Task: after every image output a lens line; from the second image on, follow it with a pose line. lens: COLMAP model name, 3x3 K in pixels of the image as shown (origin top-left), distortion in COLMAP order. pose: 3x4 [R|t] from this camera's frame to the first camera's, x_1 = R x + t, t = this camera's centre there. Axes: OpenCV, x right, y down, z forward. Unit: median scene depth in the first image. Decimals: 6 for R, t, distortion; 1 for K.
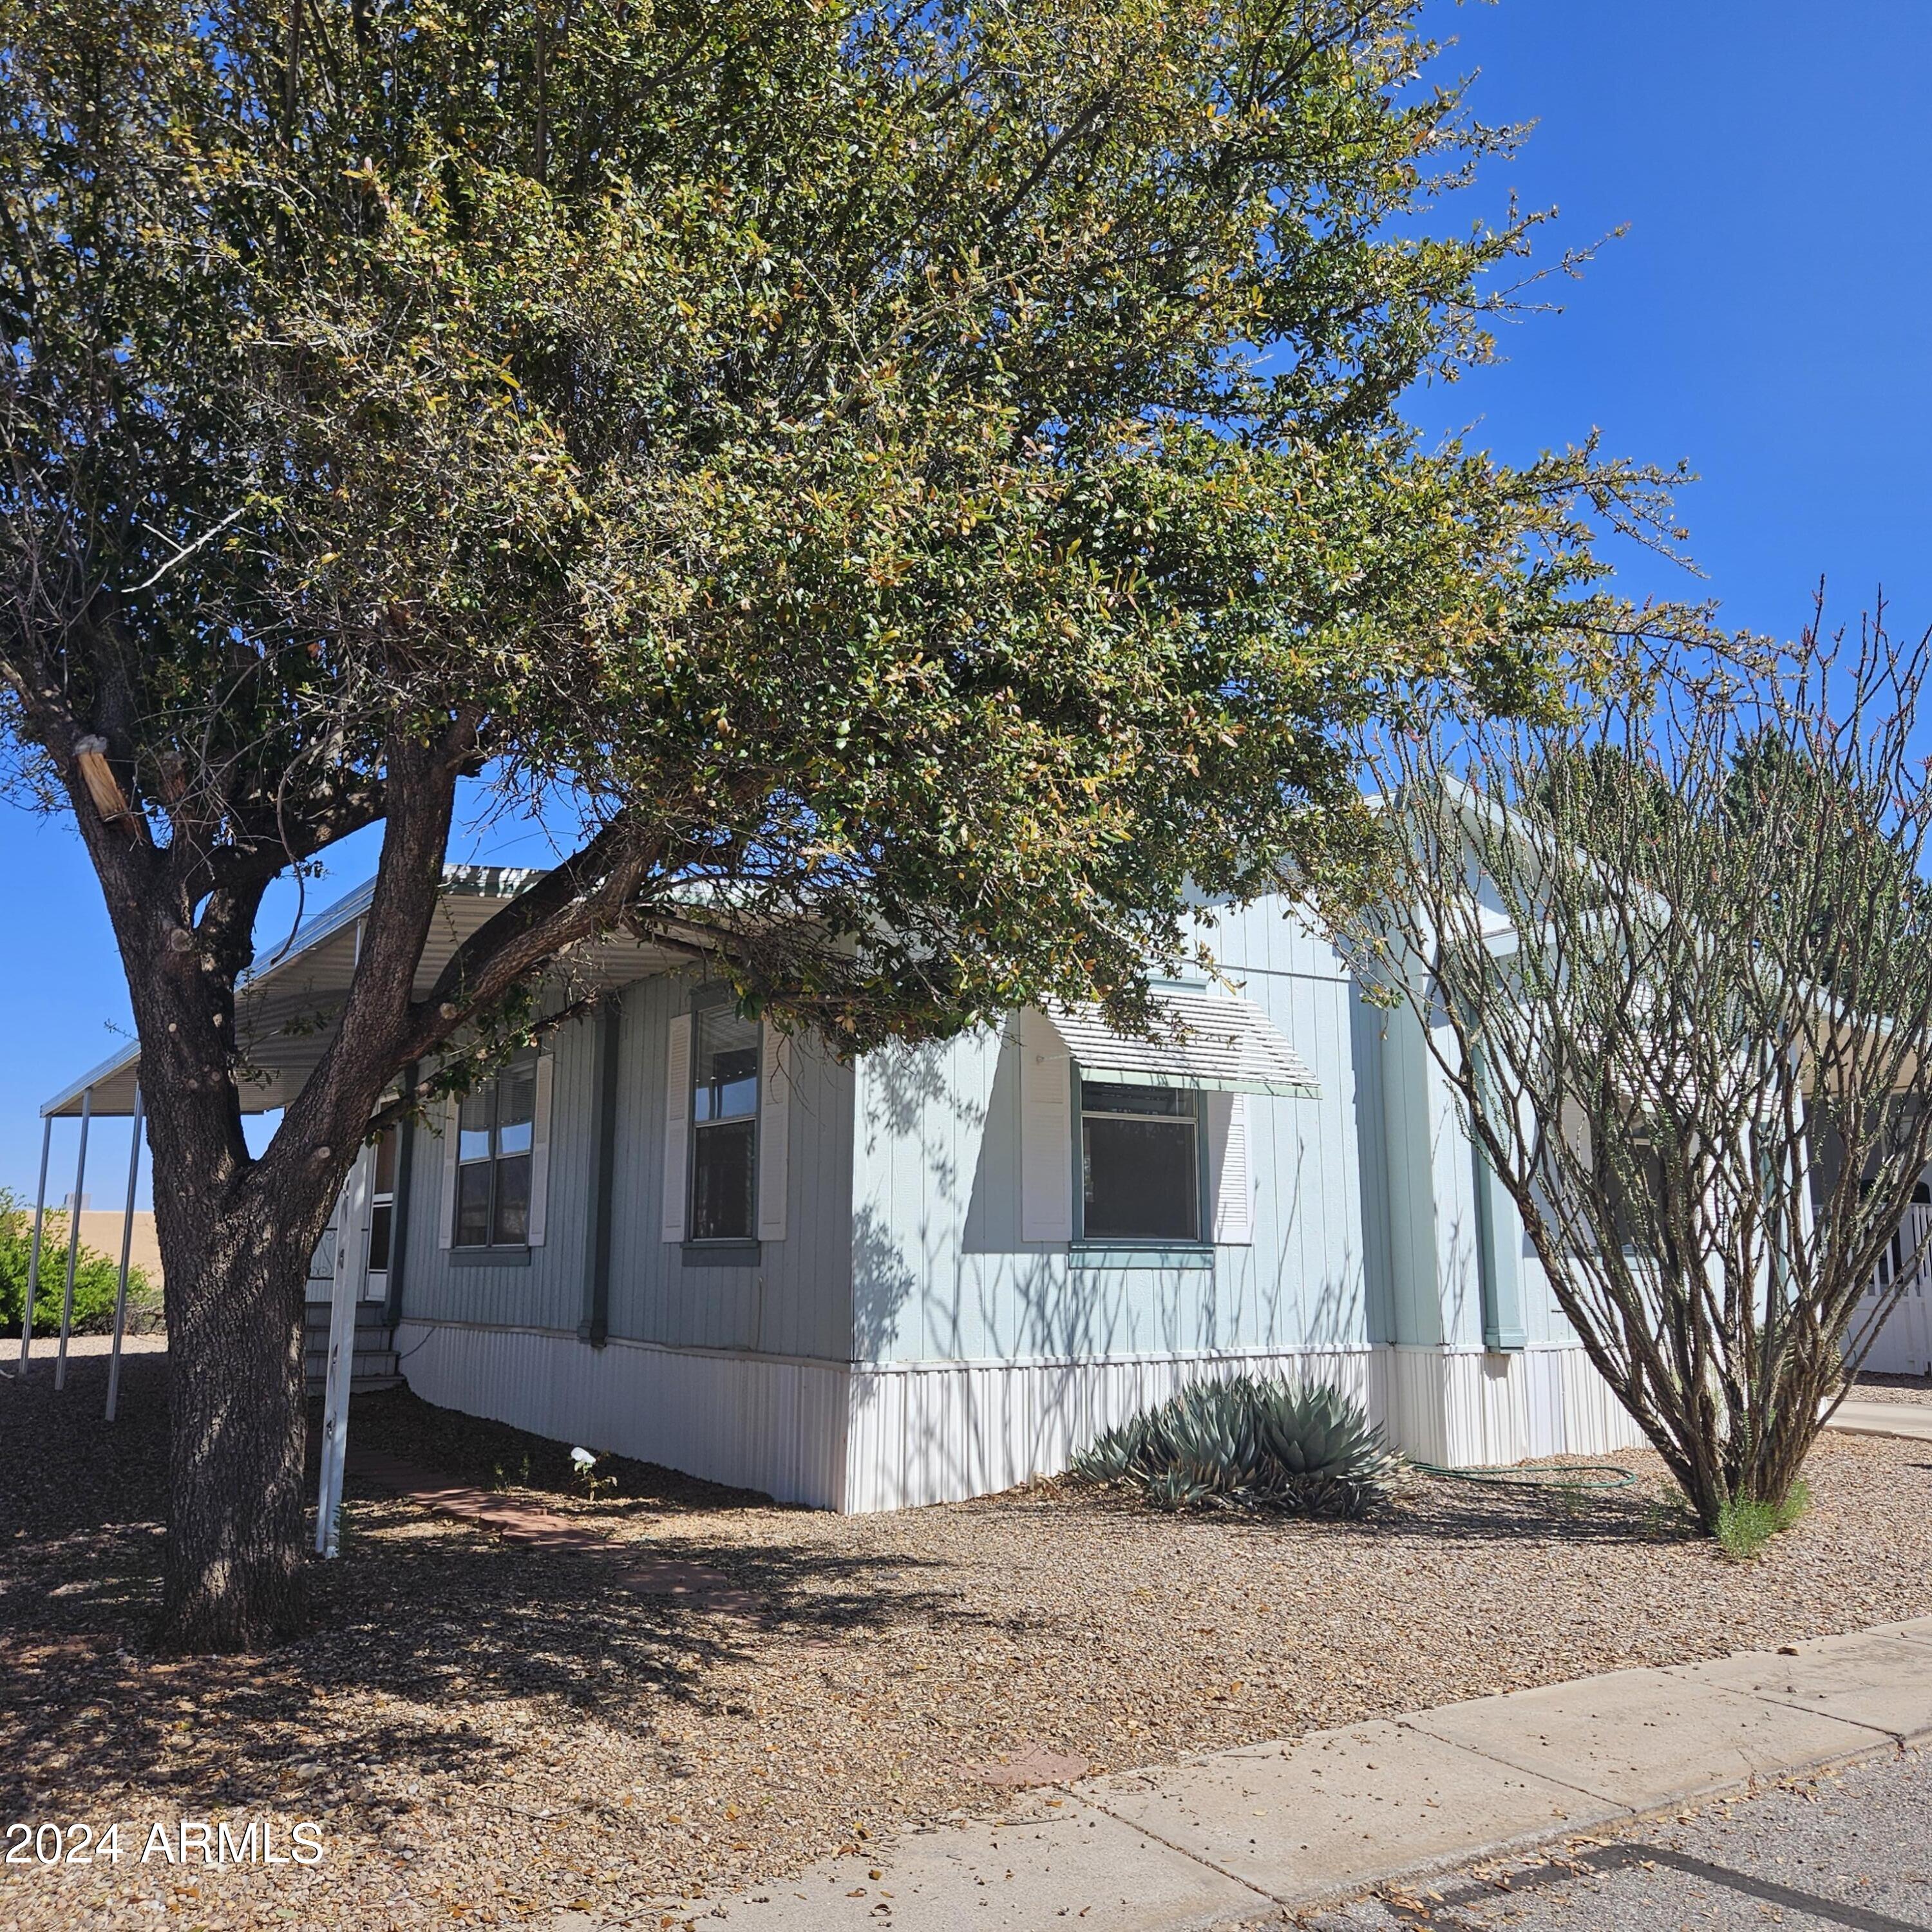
lens RADIAL K [[1684.6, 0, 977.8], [0, 1684.6, 951.7], [0, 0, 1]] dist [0.058338, -0.049808]
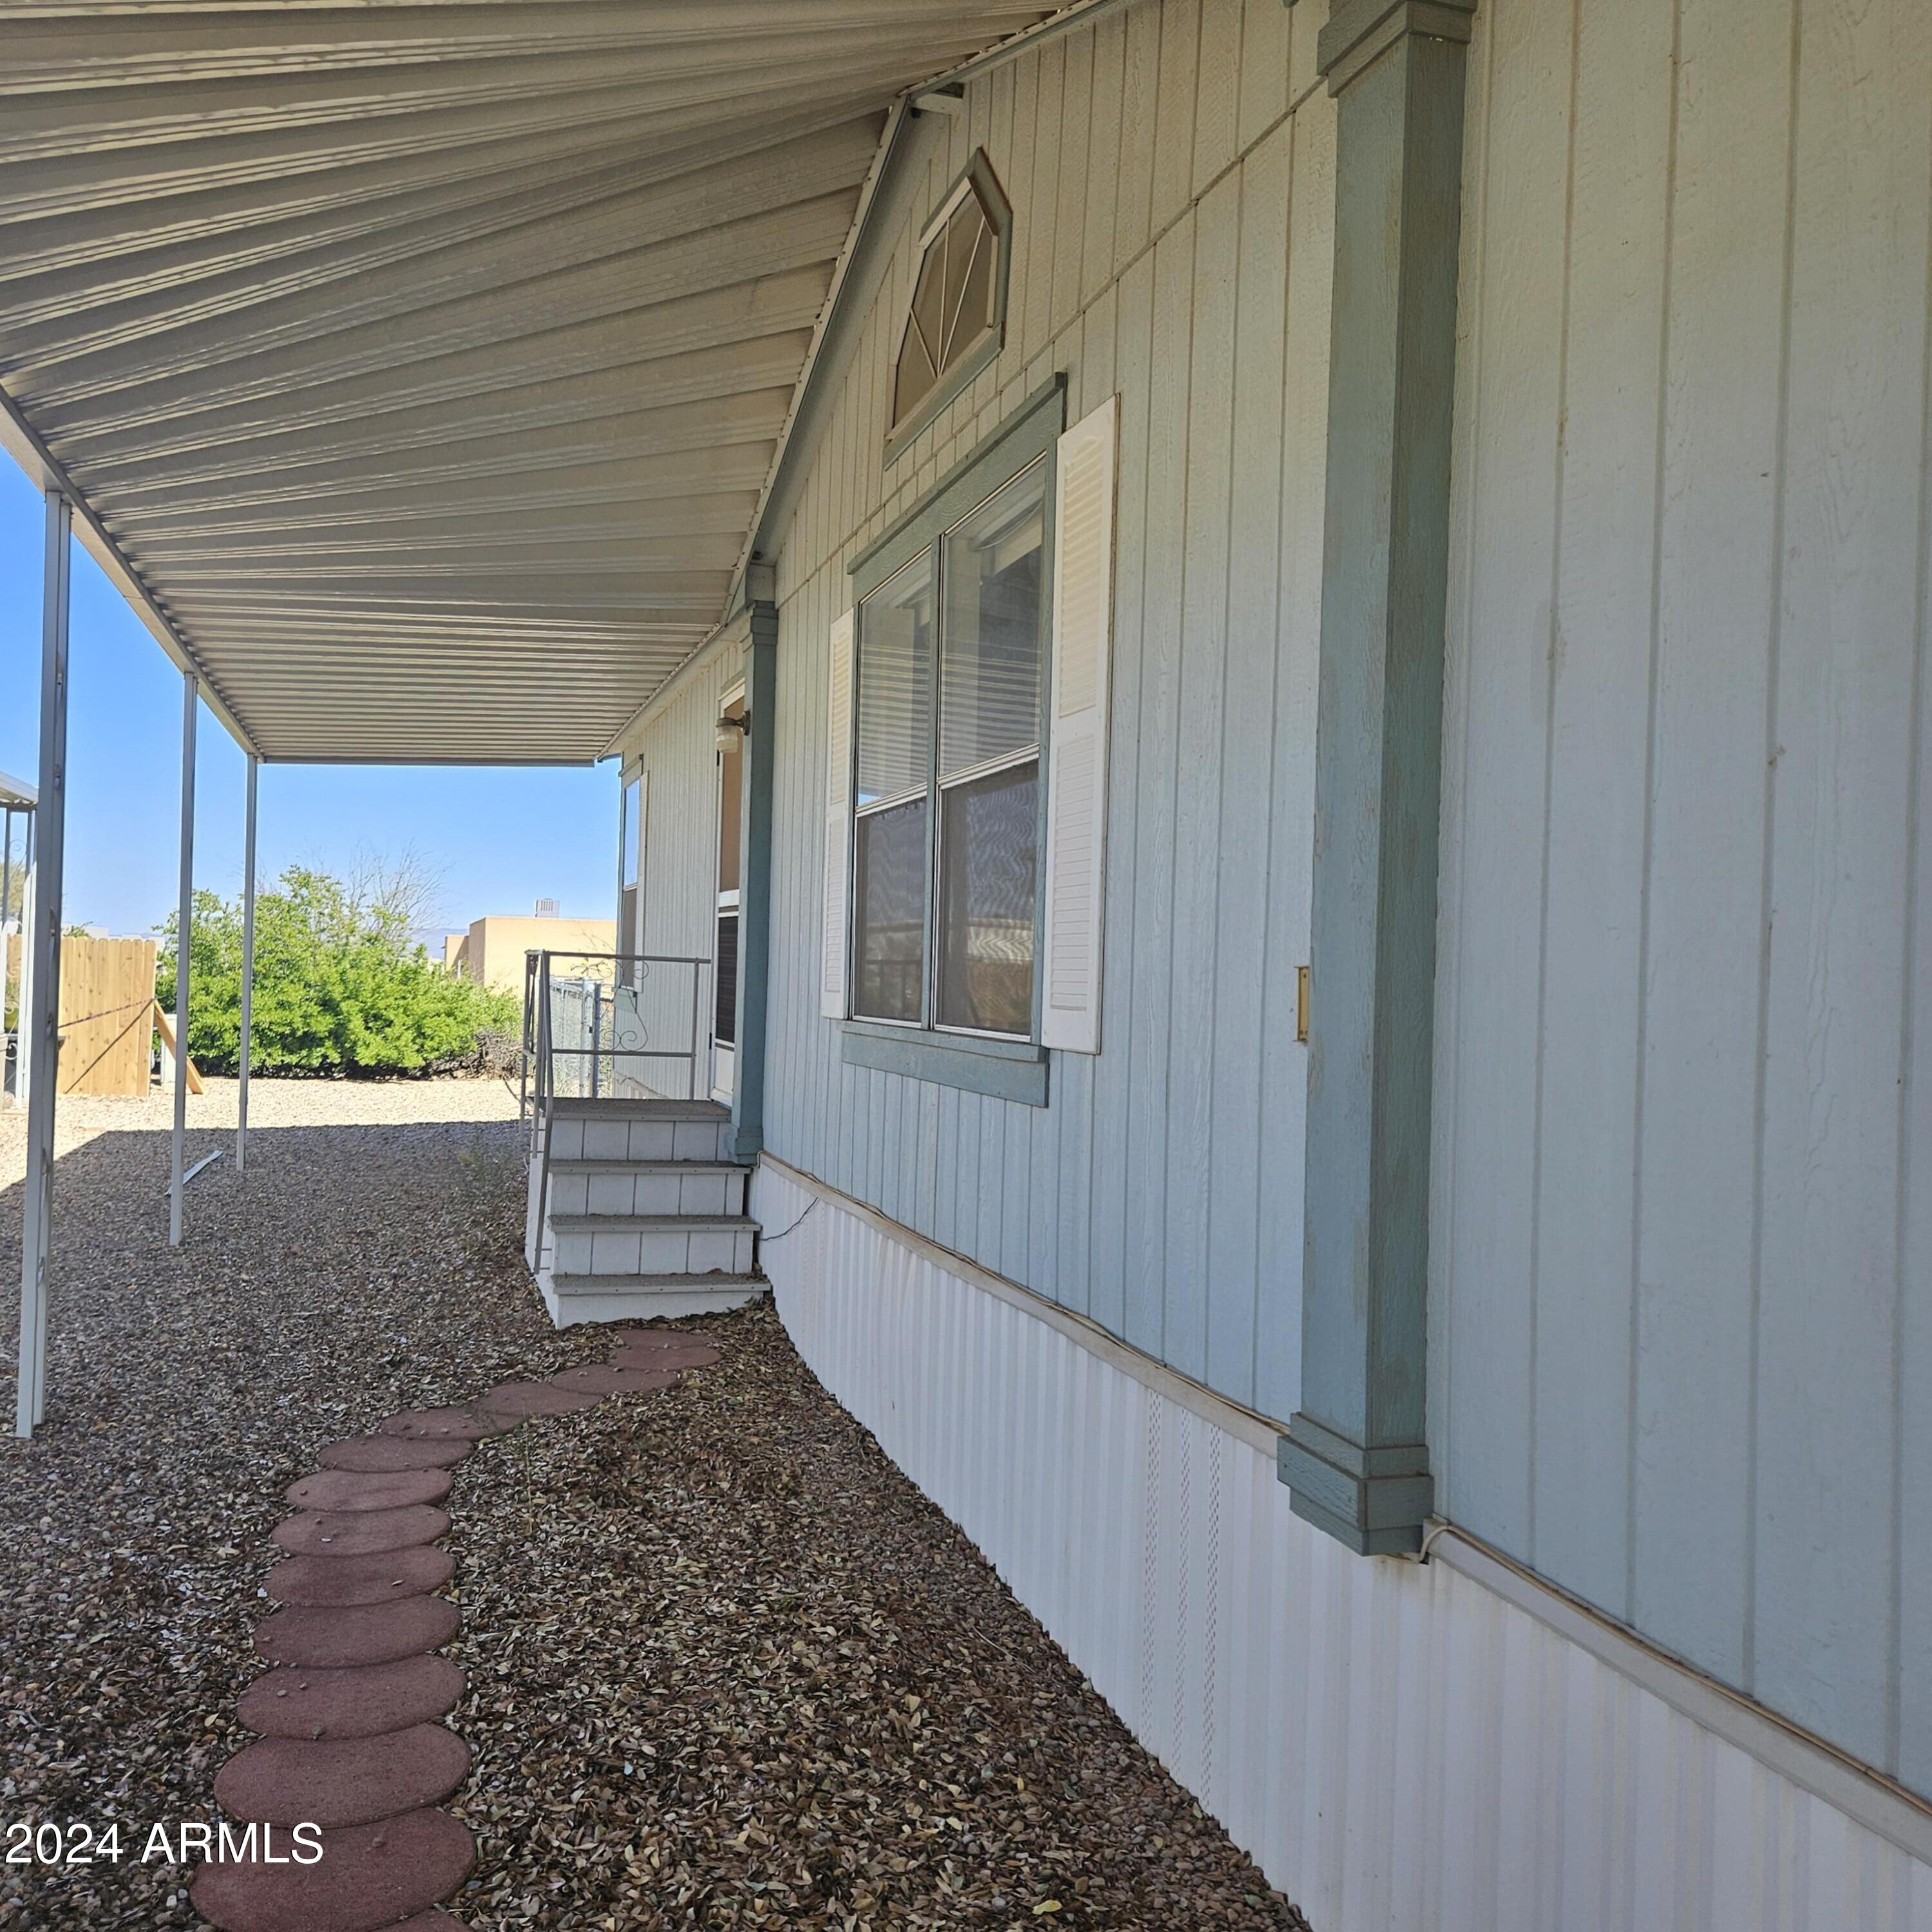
lens RADIAL K [[1684.6, 0, 970.3], [0, 1684.6, 970.5], [0, 0, 1]] dist [0.058338, -0.049808]
pose [[0.963405, 0.026017, -0.266784, -0.273923], [0.020590, 0.985155, 0.170427, 0.149353], [0.267258, -0.169683, 0.948568, 0.985751]]
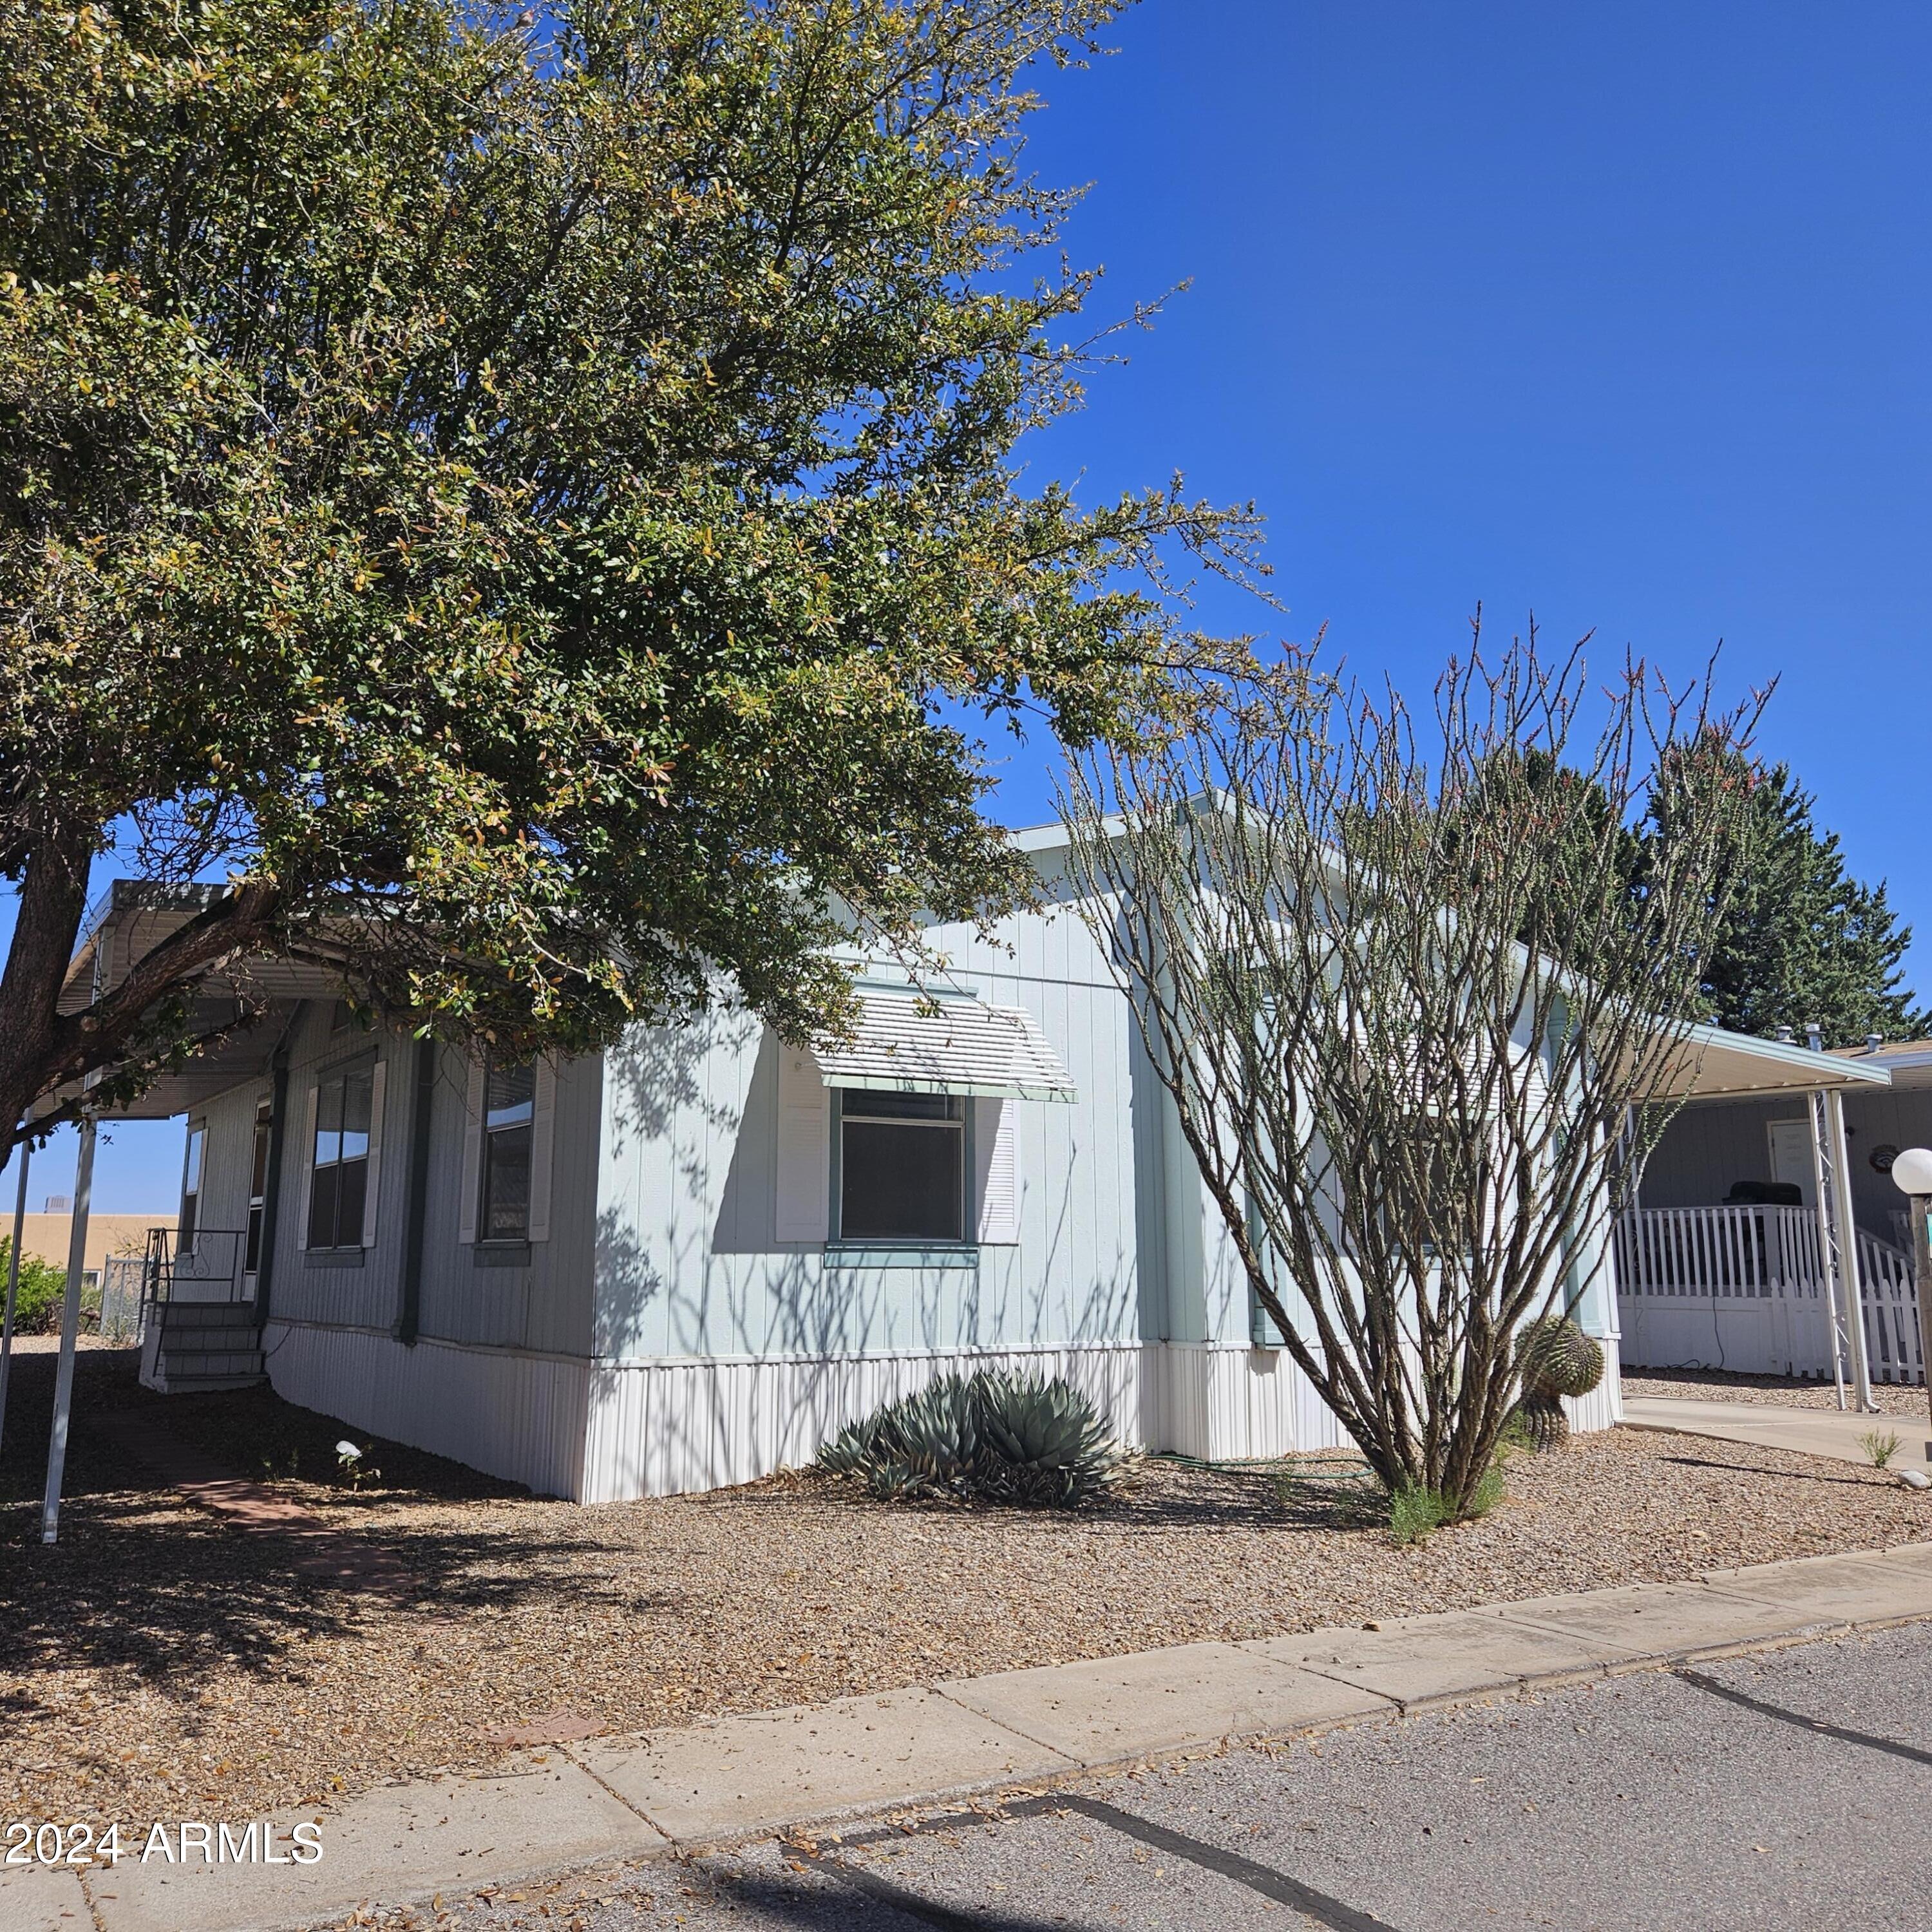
lens RADIAL K [[1684.6, 0, 961.6], [0, 1684.6, 950.6], [0, 0, 1]] dist [0.058338, -0.049808]
pose [[0.999889, -0.002669, -0.014683, 0.159686], [0.002629, 0.999993, -0.002751, -0.004059], [0.014691, 0.002712, 0.999888, -0.036836]]
